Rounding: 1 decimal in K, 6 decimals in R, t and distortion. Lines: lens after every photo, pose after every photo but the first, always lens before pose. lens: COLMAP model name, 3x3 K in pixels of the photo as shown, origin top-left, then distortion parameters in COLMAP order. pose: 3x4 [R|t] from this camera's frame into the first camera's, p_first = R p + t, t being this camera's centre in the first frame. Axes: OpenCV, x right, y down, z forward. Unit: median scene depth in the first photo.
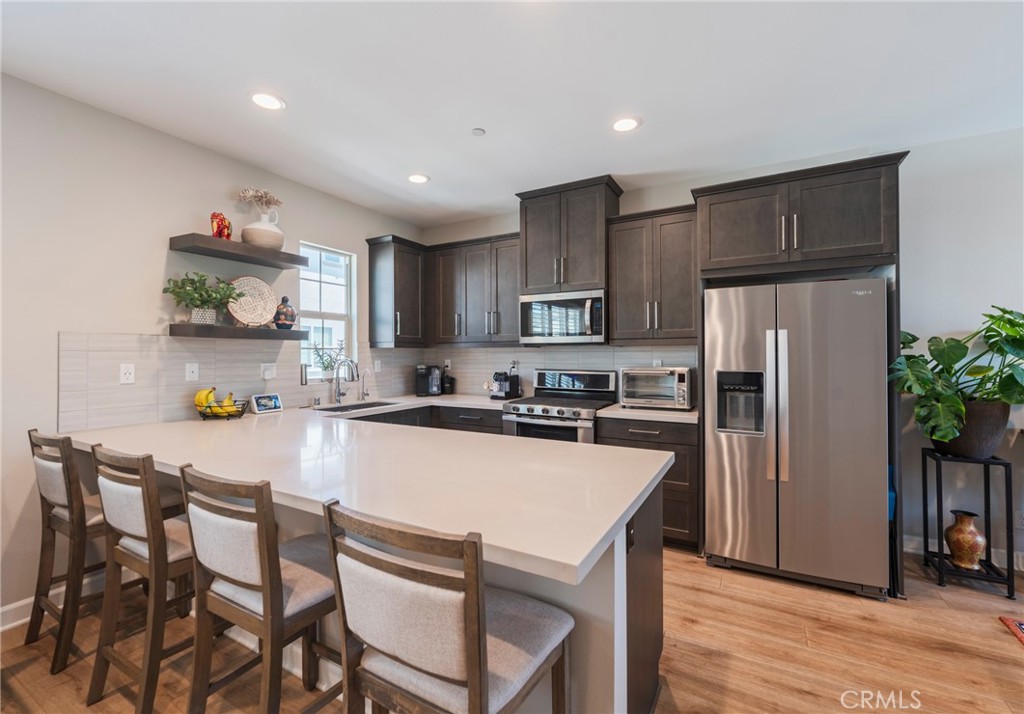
lens RADIAL K [[442.3, 0, 508.7], [0, 442.3, 350.6], [0, 0, 1]] dist [-0.000591, -0.000069]
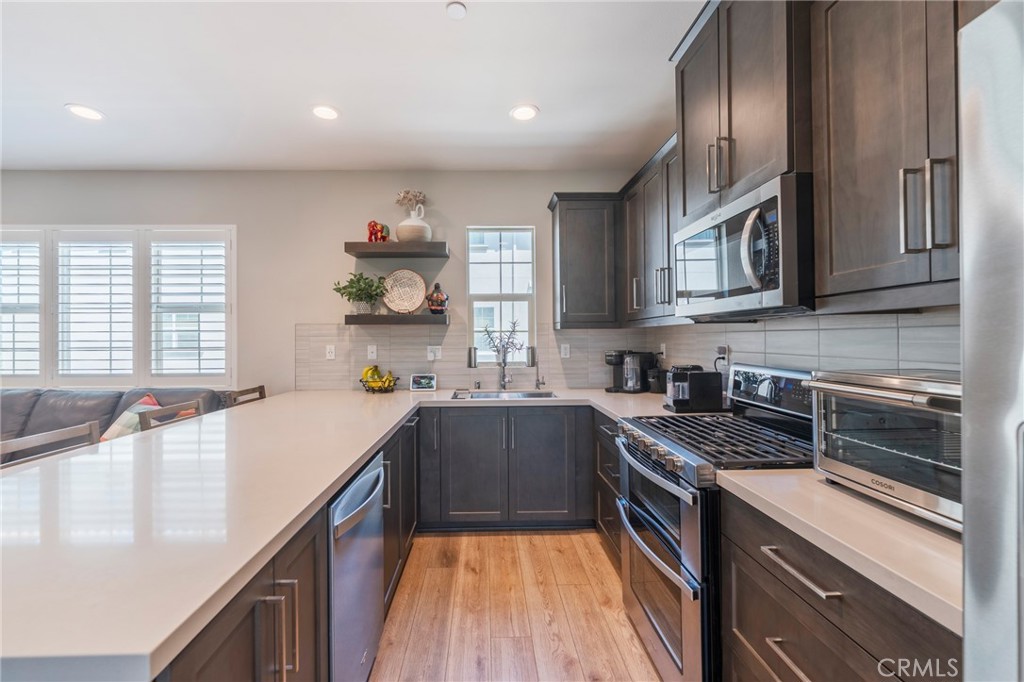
lens RADIAL K [[421.3, 0, 493.8], [0, 421.3, 335.4], [0, 0, 1]] dist [-0.000665, -0.000393]
pose [[0.506231, -0.007386, -0.862366, 0.414451], [0.013832, 0.999904, -0.000444, 0.004577], [0.862287, -0.011703, 0.506284, 0.581124]]
